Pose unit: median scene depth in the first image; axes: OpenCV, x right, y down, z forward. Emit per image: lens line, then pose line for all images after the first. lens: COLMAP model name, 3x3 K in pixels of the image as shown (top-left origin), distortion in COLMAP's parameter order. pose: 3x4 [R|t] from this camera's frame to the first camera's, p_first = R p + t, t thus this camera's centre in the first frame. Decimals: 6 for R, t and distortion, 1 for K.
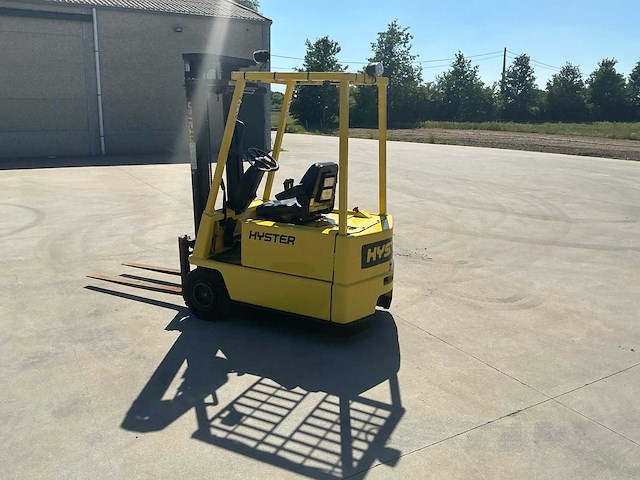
lens RADIAL K [[531.3, 0, 319.8], [0, 531.3, 243.1], [0, 0, 1]] dist [0.122477, -0.256448]
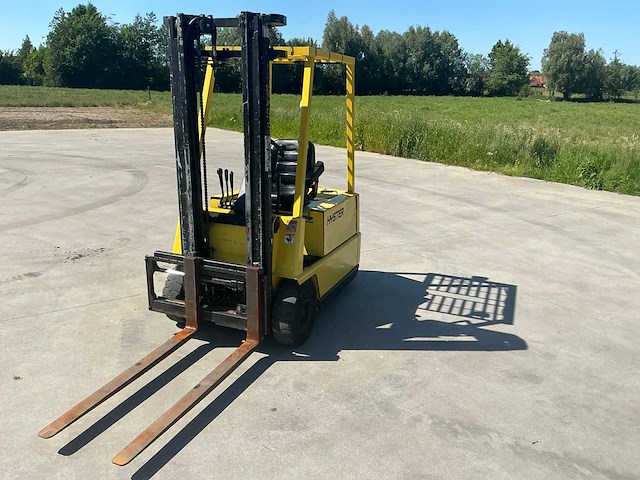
lens RADIAL K [[536.1, 0, 320.2], [0, 536.1, 228.7], [0, 0, 1]] dist [0.124959, -0.279060]
pose [[-0.083793, -0.266809, 0.960100, -1.093864], [0.215281, 0.935888, 0.278870, -0.282373], [-0.972951, 0.230059, -0.020982, 1.061558]]
